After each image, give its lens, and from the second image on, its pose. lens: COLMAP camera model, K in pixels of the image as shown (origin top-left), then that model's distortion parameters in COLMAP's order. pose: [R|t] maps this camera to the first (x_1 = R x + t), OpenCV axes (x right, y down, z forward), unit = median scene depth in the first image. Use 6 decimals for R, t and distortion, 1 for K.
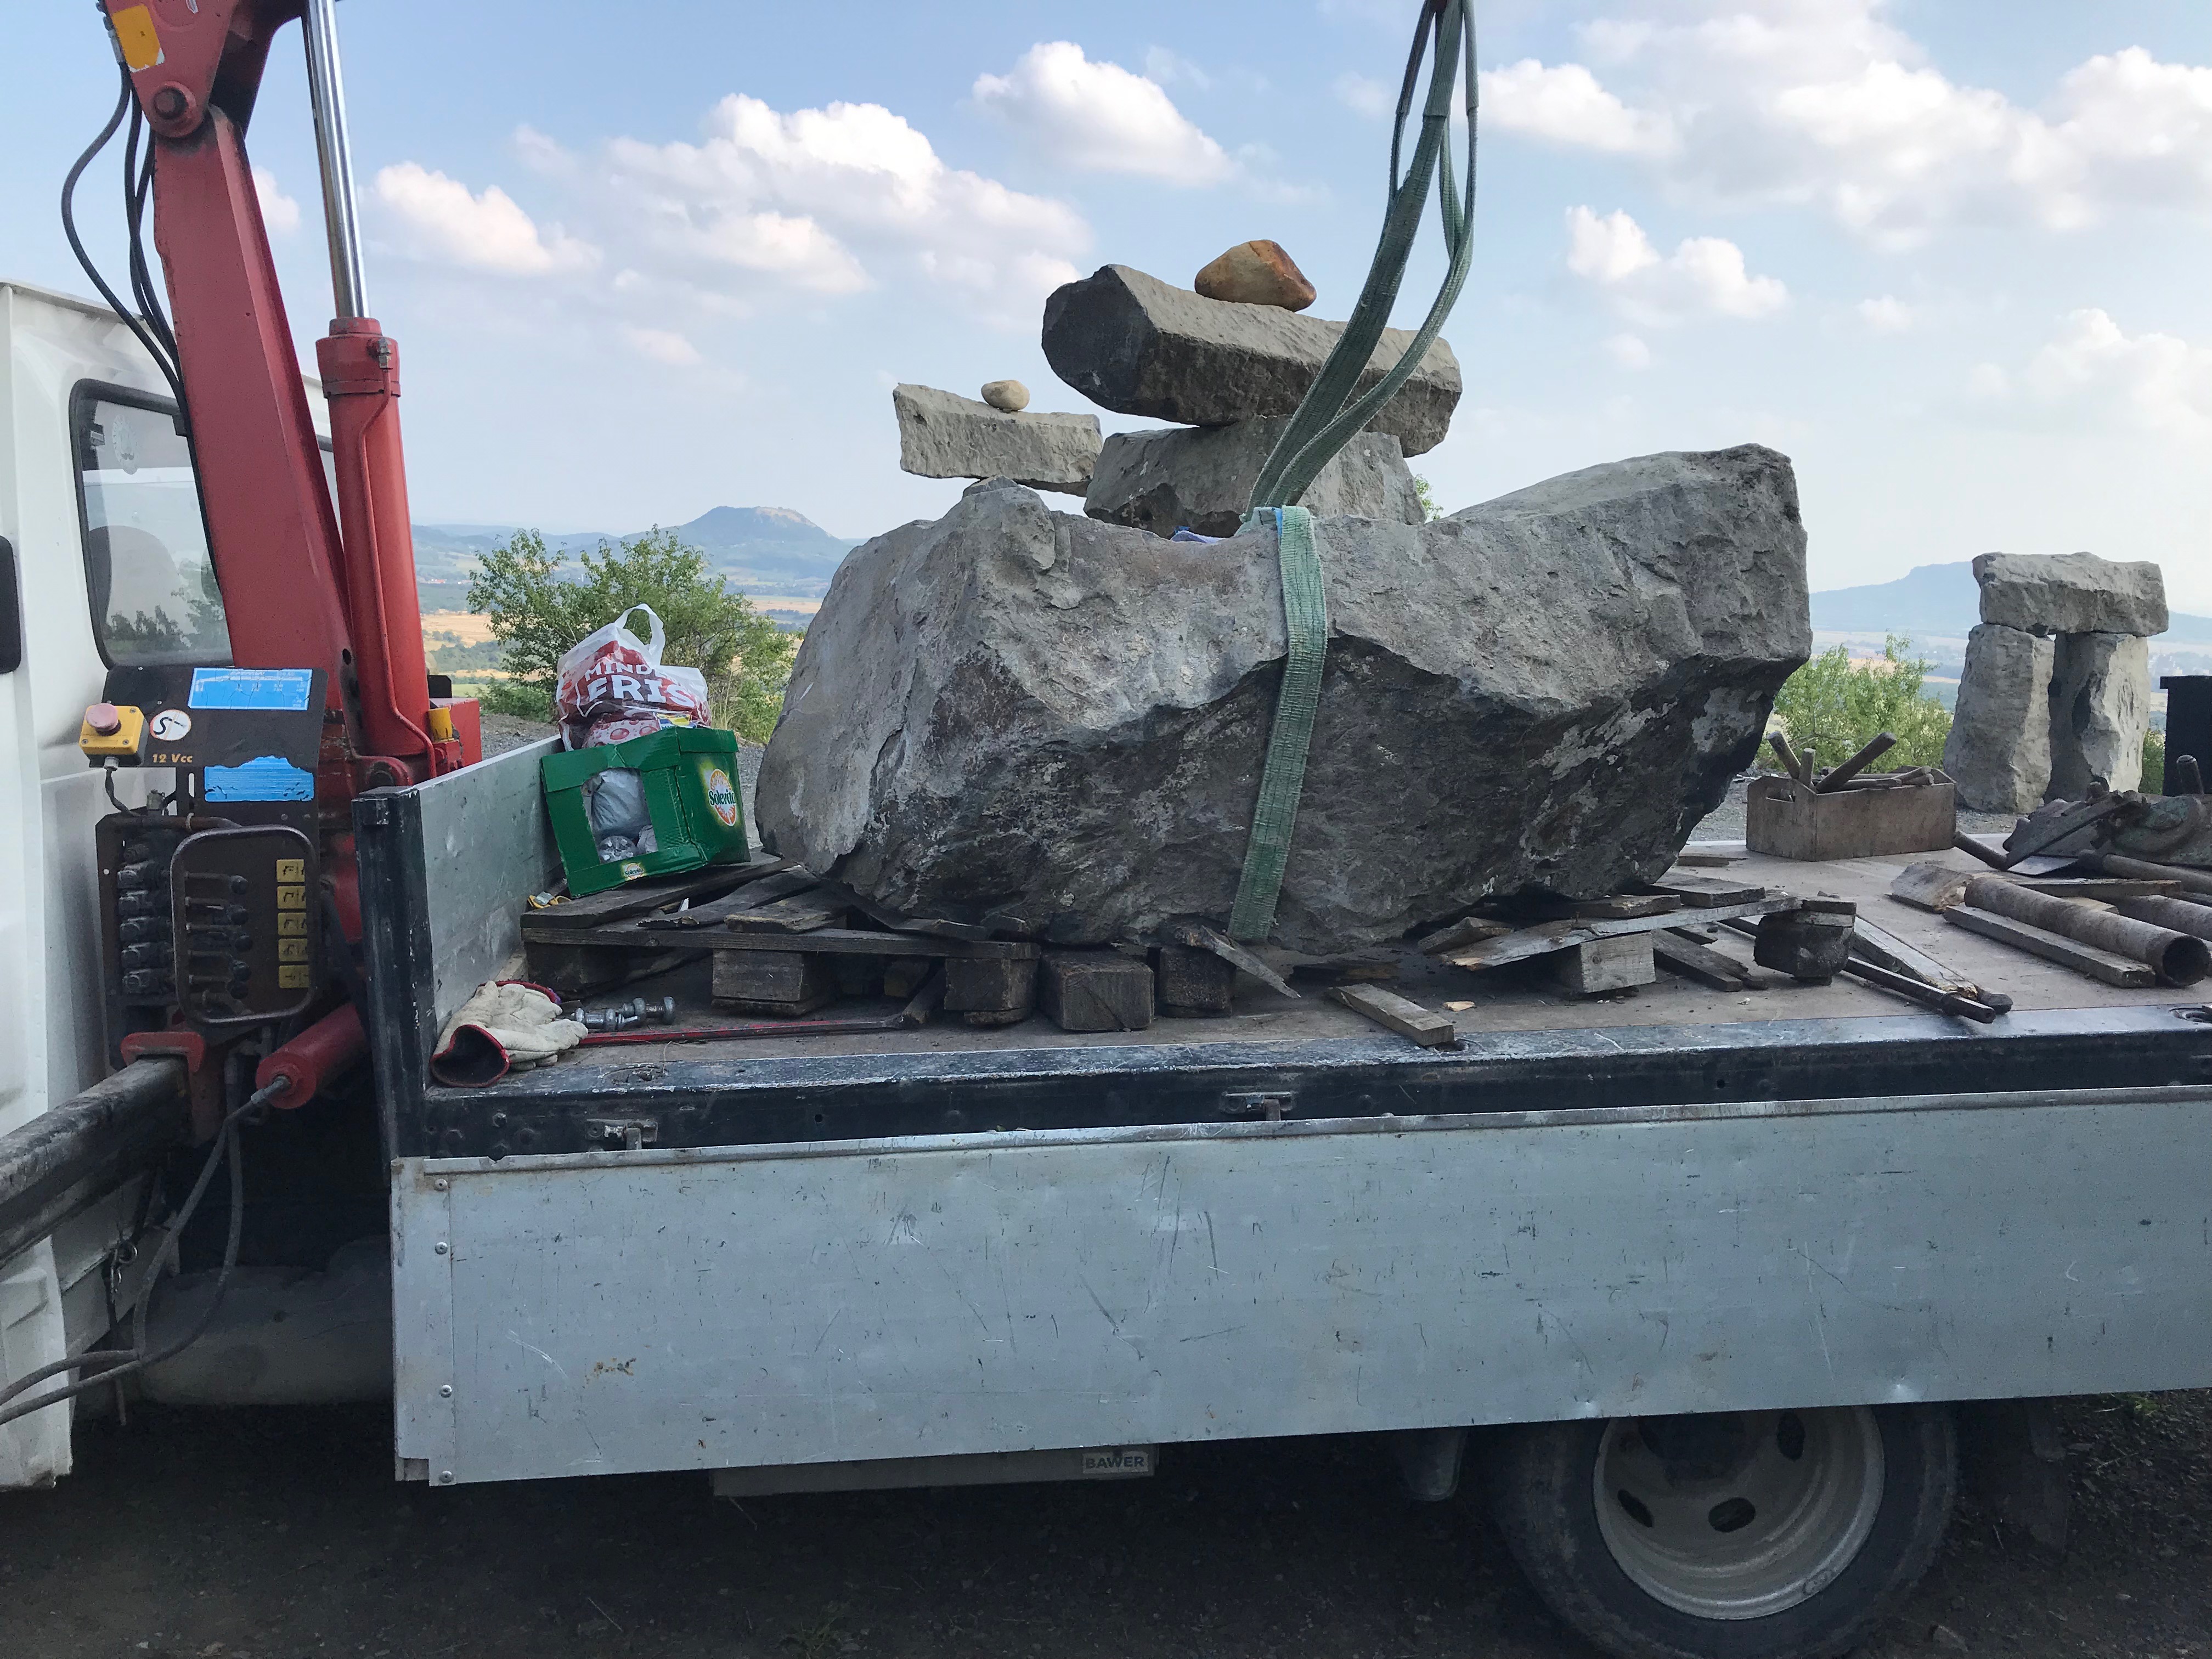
lens RADIAL K [[1948.4, 0, 1062.8], [0, 1948.4, 825.6], [0, 0, 1]] dist [0.057752, -0.011744]
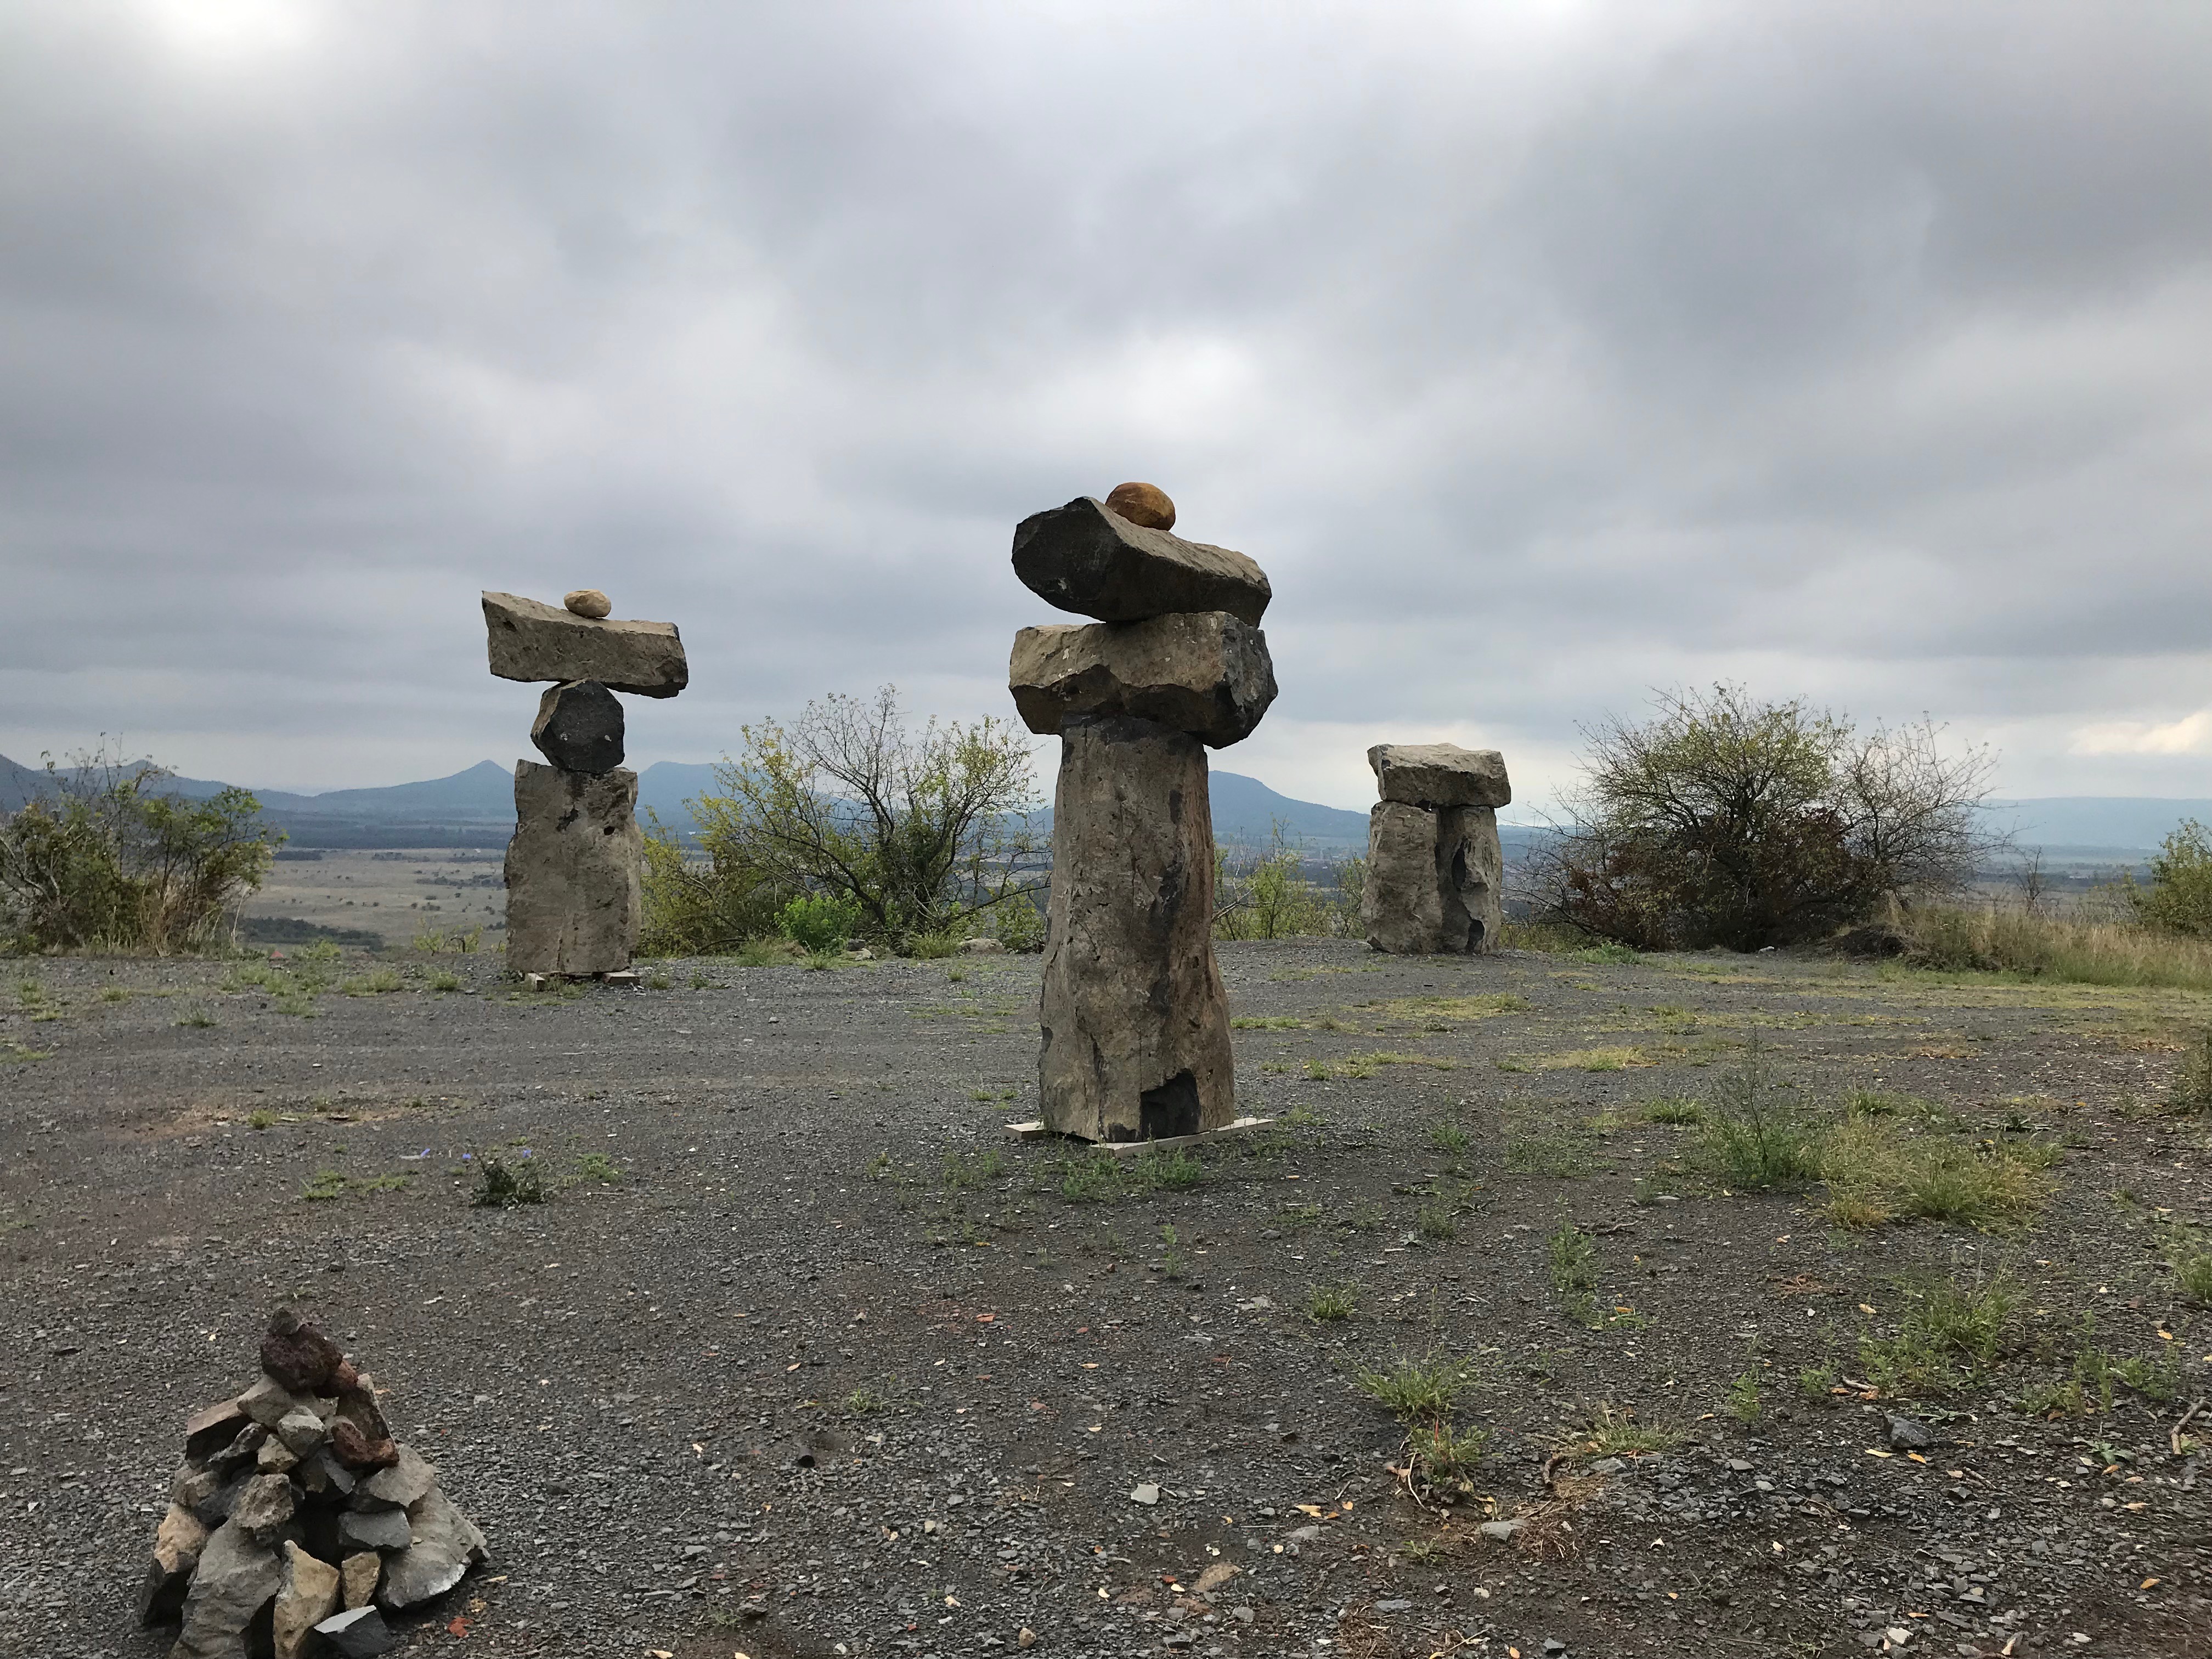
lens RADIAL K [[1945.0, 0, 1107.6], [0, 1945.0, 799.3], [0, 0, 1]] dist [0.119276, -0.329988]
pose [[0.927068, -0.026239, 0.373974, -0.149471], [0.072522, 0.991257, -0.110232, 0.018387], [-0.367812, 0.129314, 0.920865, -0.055255]]
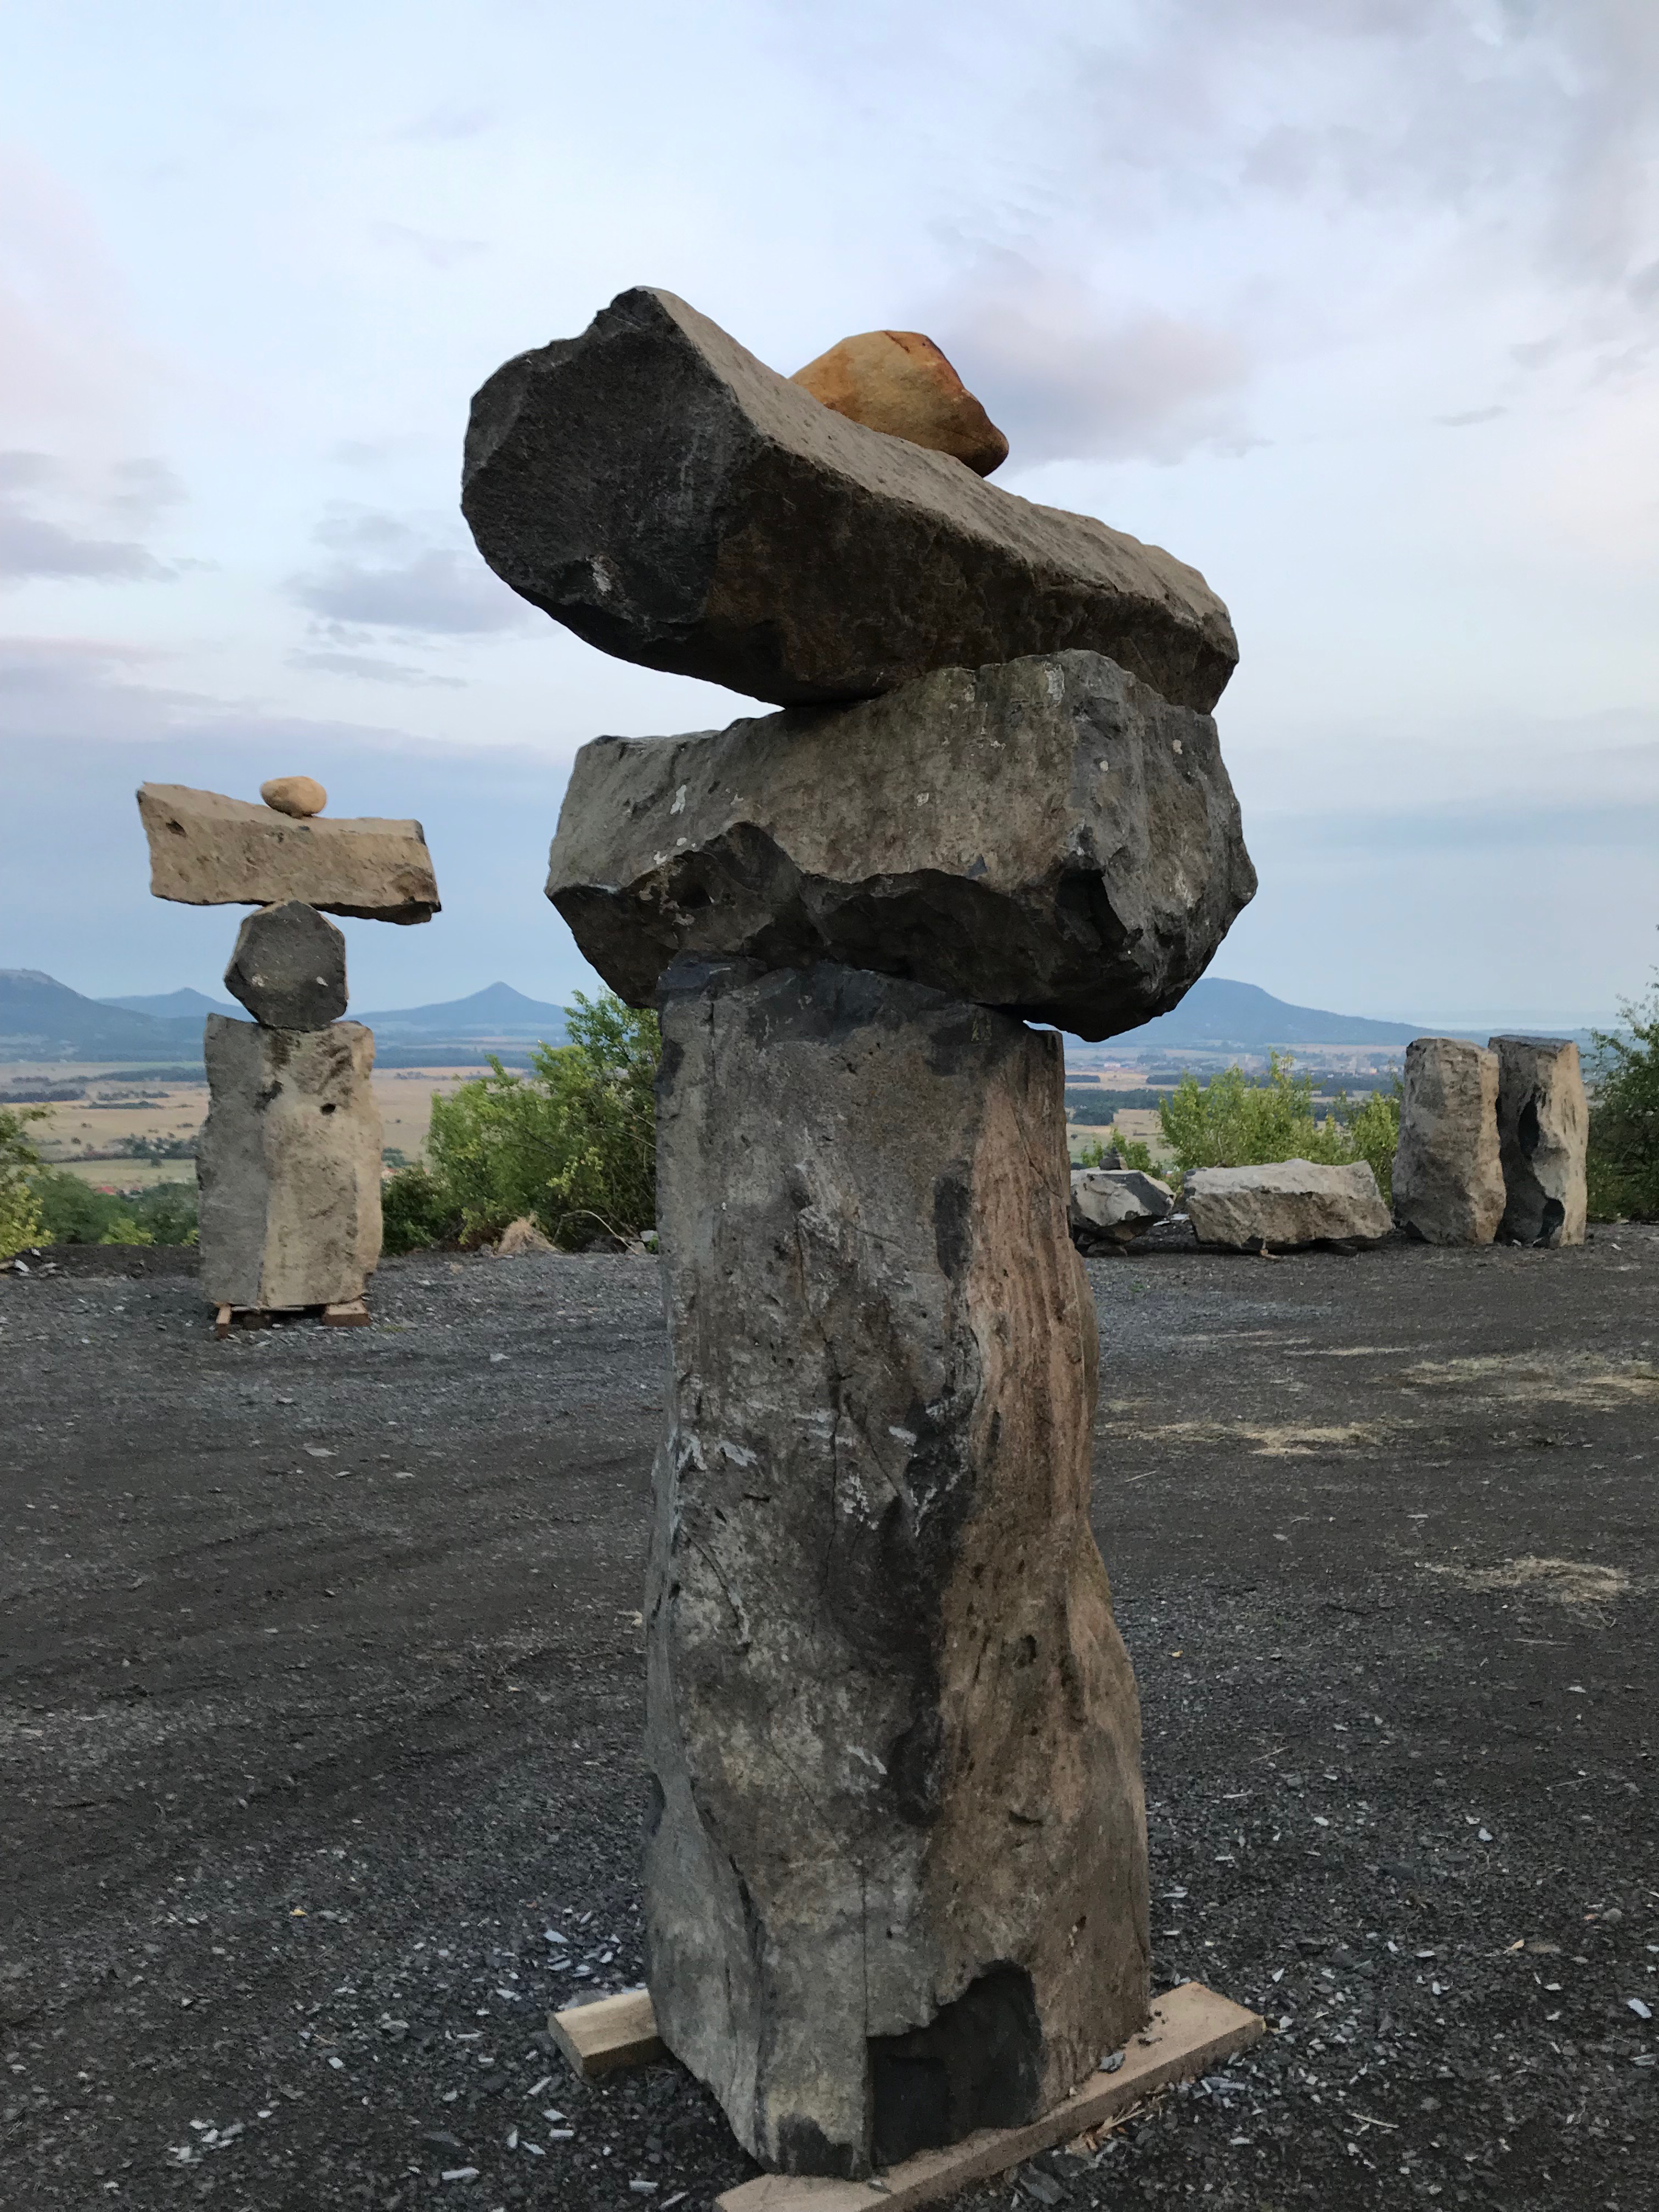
lens RADIAL K [[1945.0, 0, 835.3], [0, 1945.0, 1092.9], [0, 0, 1]] dist [0.119276, -0.329988]
pose [[0.968544, -0.052771, 0.243184, -0.015239], [0.073945, 0.994146, -0.078776, -0.026665], [-0.237604, 0.094280, 0.966776, 0.200050]]
